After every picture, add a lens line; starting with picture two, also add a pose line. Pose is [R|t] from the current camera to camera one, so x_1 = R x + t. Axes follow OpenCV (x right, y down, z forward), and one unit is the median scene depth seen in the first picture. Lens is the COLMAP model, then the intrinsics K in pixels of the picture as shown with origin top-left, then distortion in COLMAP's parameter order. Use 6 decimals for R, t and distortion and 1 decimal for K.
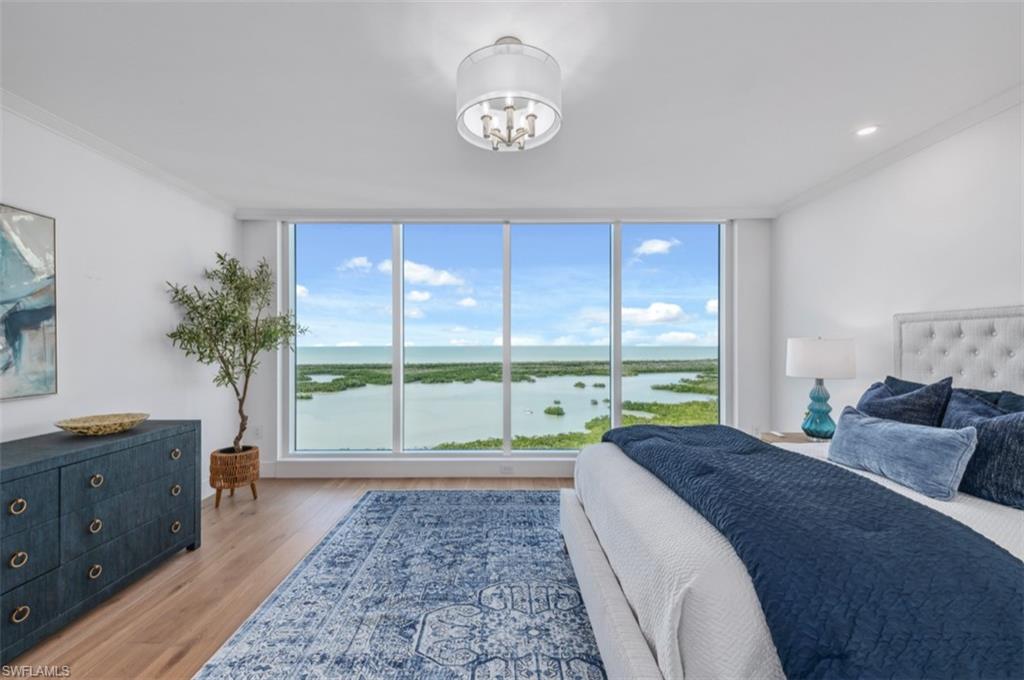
lens RADIAL K [[404.7, 0, 500.9], [0, 404.7, 344.8], [0, 0, 1]] dist [0.011183, -0.002696]
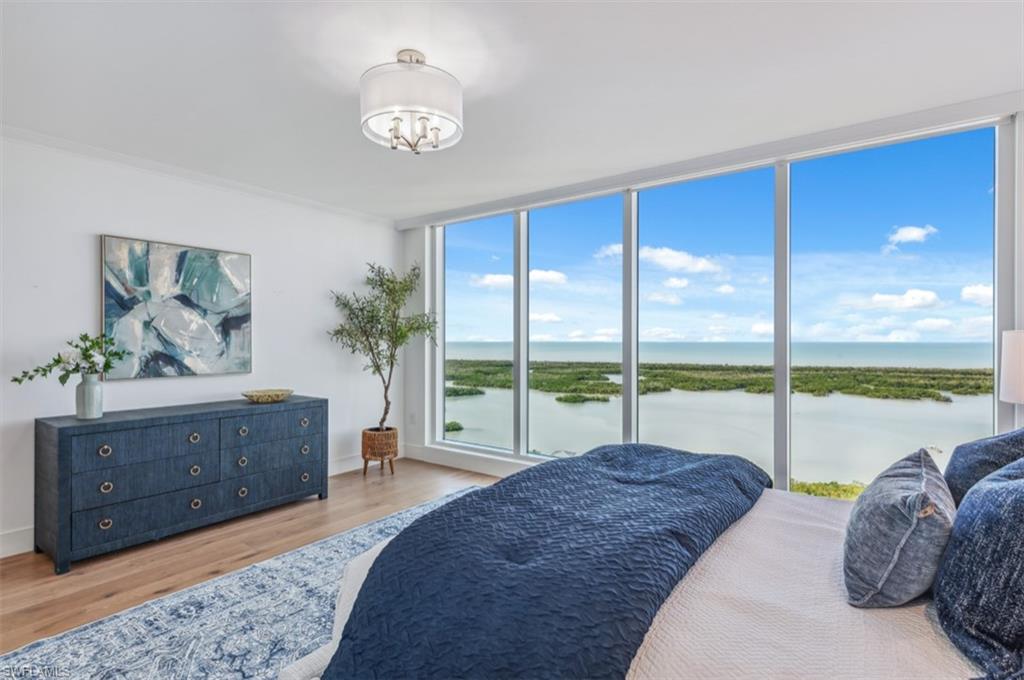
lens RADIAL K [[504.2, 0, 513.4], [0, 504.2, 340.5], [0, 0, 1]] dist [0.018308, -0.004603]
pose [[0.808510, 0.003015, -0.588475, 0.508030], [-0.002505, 0.999995, 0.001682, -0.001609], [0.588477, 0.000114, 0.808514, 0.049118]]
